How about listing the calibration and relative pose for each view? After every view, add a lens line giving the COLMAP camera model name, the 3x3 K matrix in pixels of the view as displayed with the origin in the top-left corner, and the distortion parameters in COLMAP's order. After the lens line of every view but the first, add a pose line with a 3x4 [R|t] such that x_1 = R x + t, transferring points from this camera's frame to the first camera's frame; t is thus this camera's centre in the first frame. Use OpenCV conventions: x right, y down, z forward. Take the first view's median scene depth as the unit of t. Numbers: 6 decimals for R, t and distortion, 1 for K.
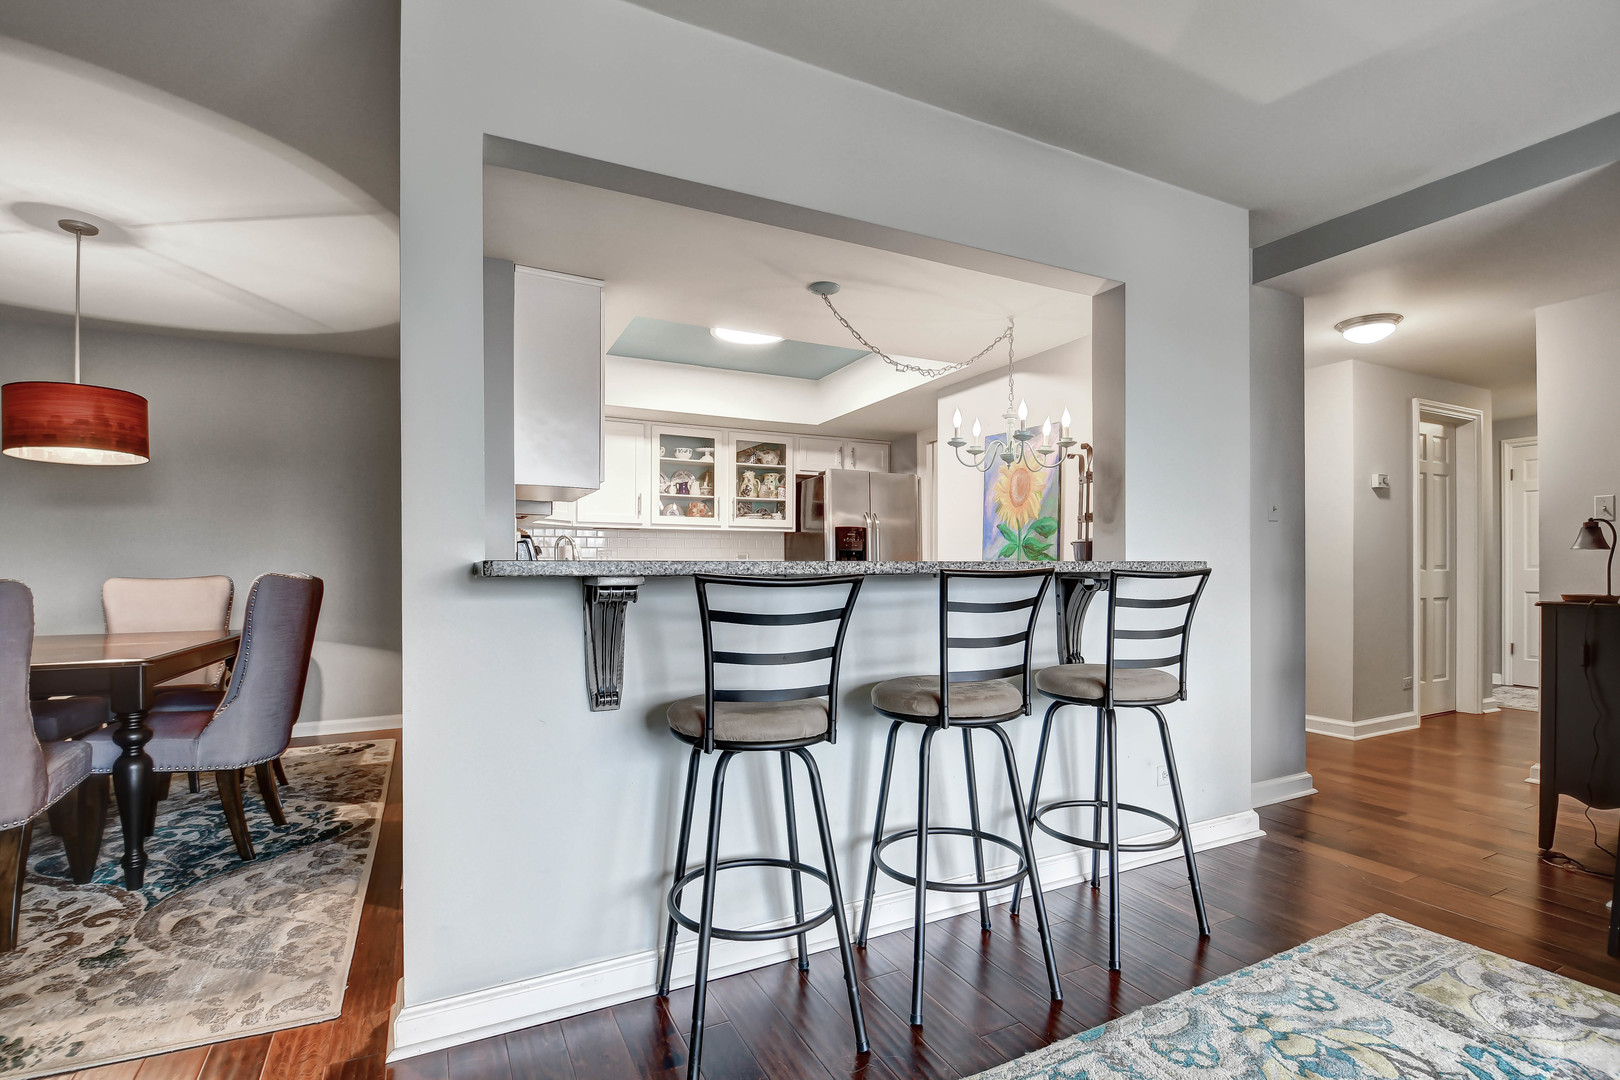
lens RADIAL K [[710.2, 0, 811.6], [0, 710.2, 583.4], [0, 0, 1]] dist [-0.001796, -0.013385]
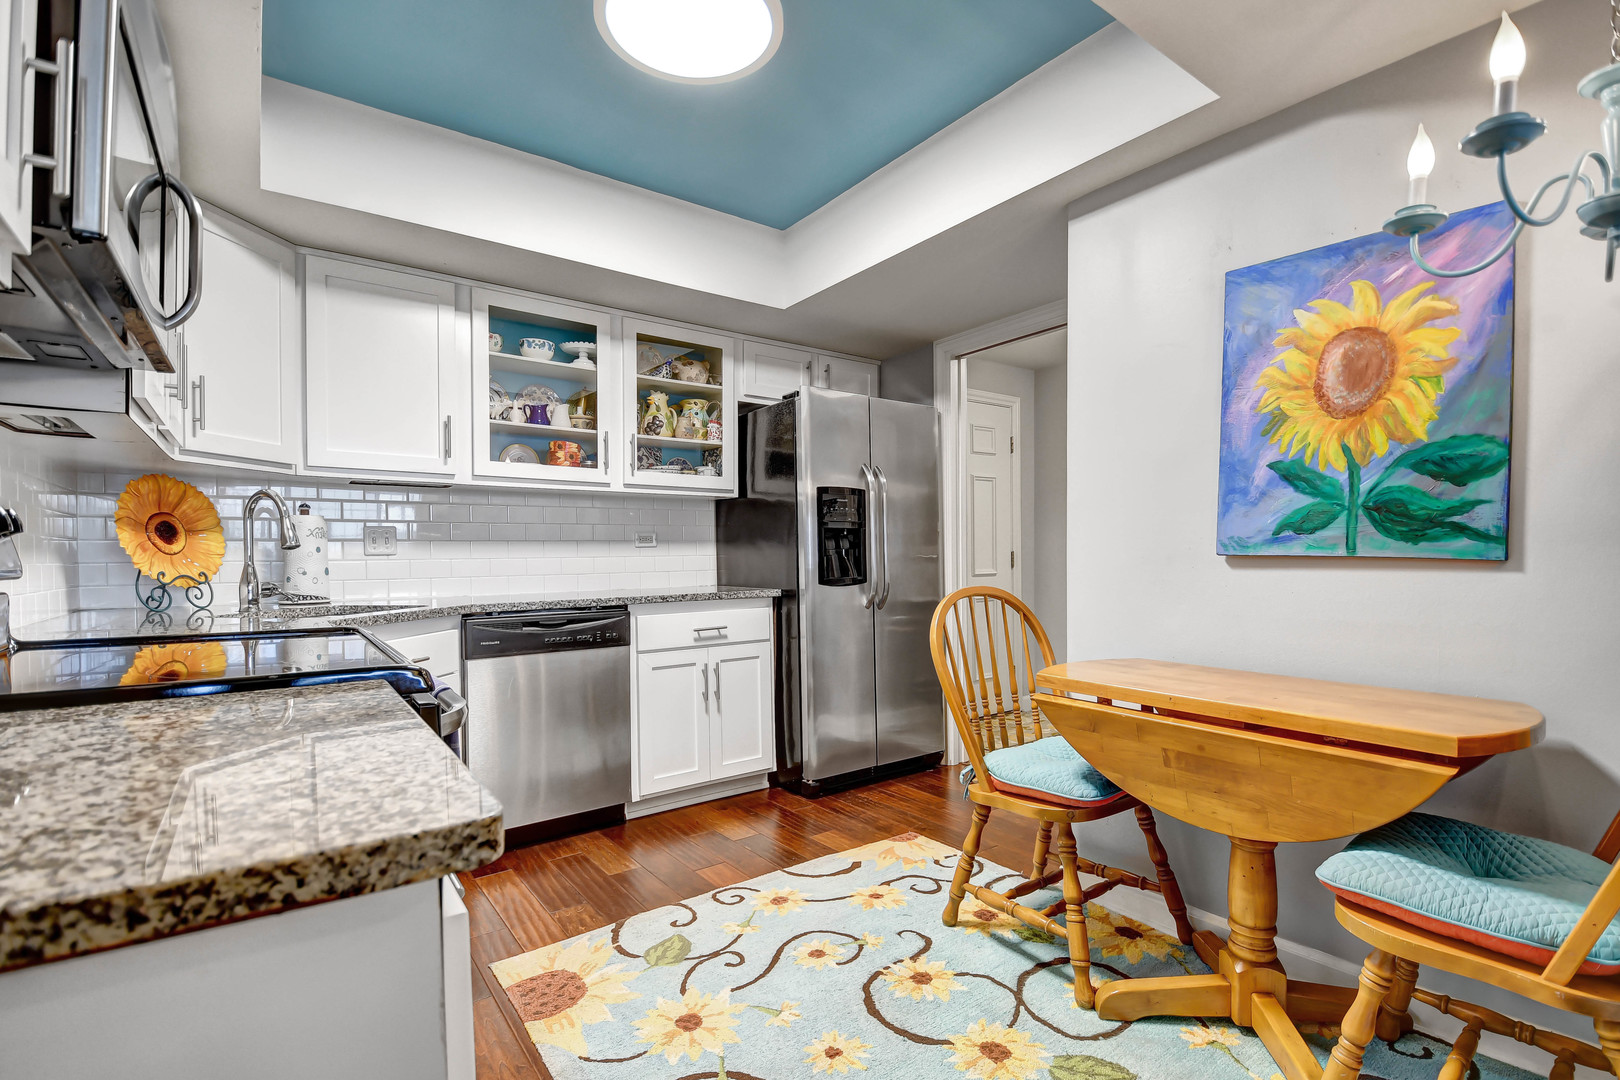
lens RADIAL K [[731.6, 0, 842.4], [0, 731.6, 565.9], [0, 0, 1]] dist [0.001321, 0.000063]
pose [[0.978974, -0.009166, 0.203778, -0.127710], [0.010425, 0.999933, -0.005106, -0.022204], [-0.203717, 0.007123, 0.979004, 0.765392]]
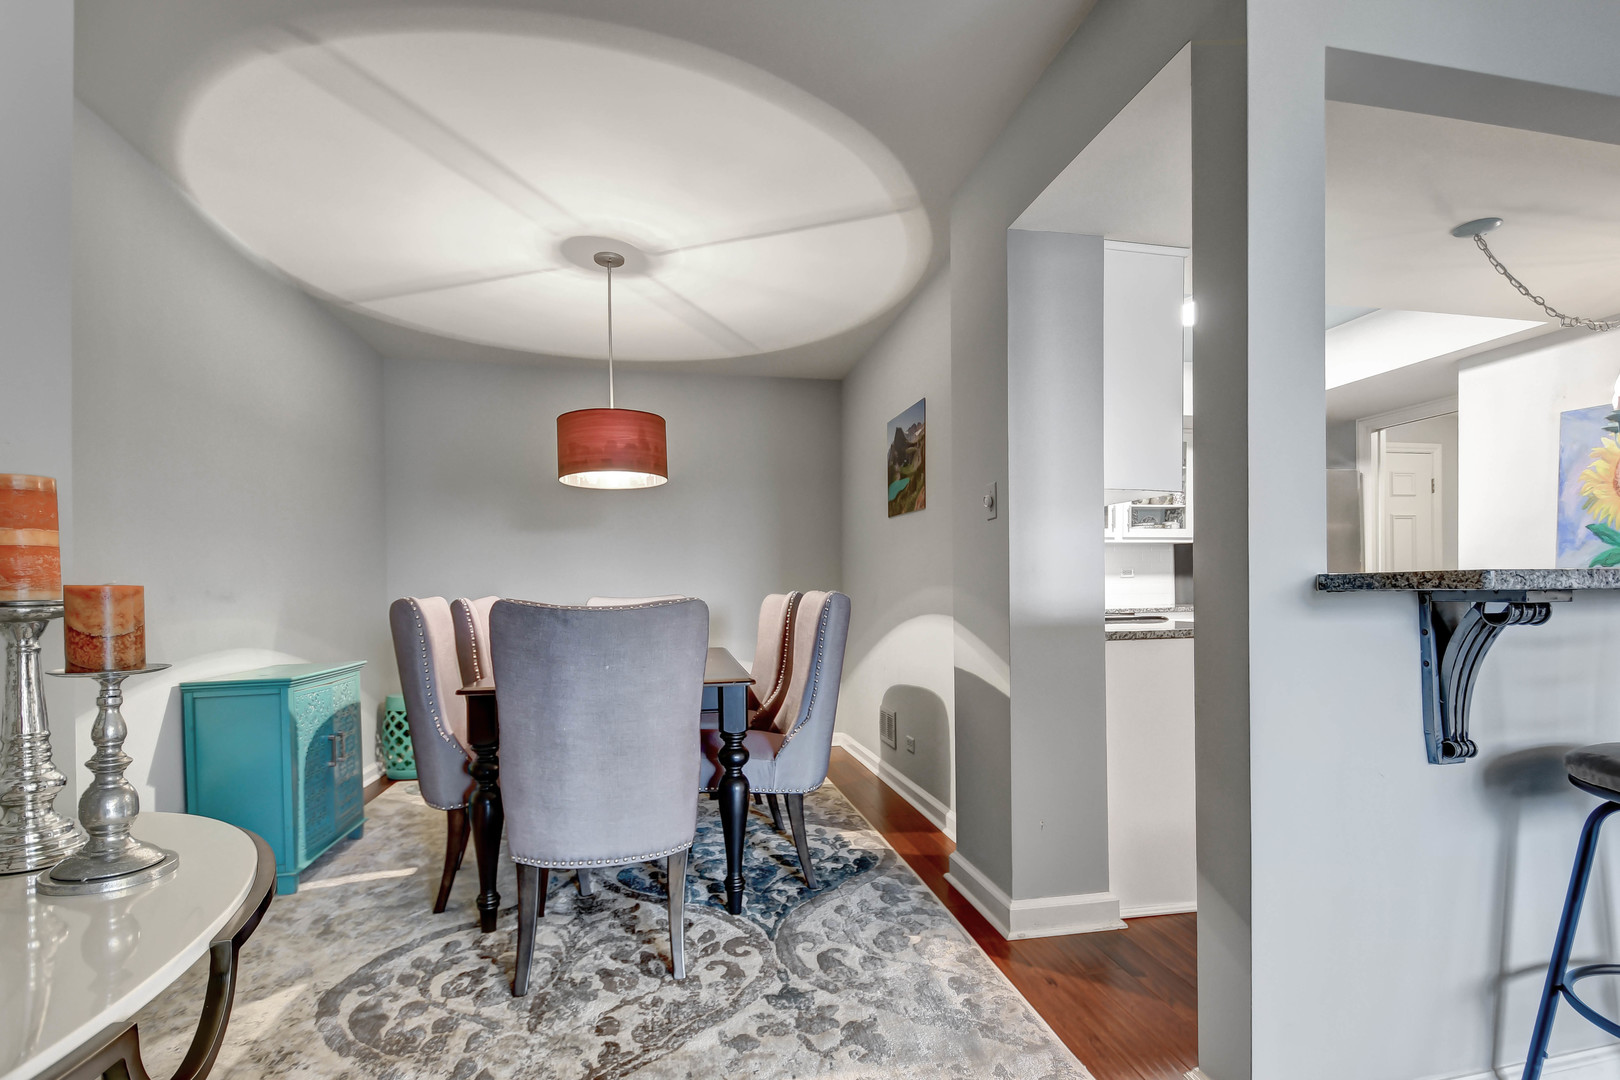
lens RADIAL K [[735.2, 0, 840.8], [0, 735.2, 599.9], [0, 0, 1]] dist [0.002686, -0.026324]
pose [[0.963532, -0.003341, -0.267574, -0.408005], [0.002305, 0.999989, -0.004187, 0.001293], [0.267585, 0.003417, 0.963528, 0.029210]]
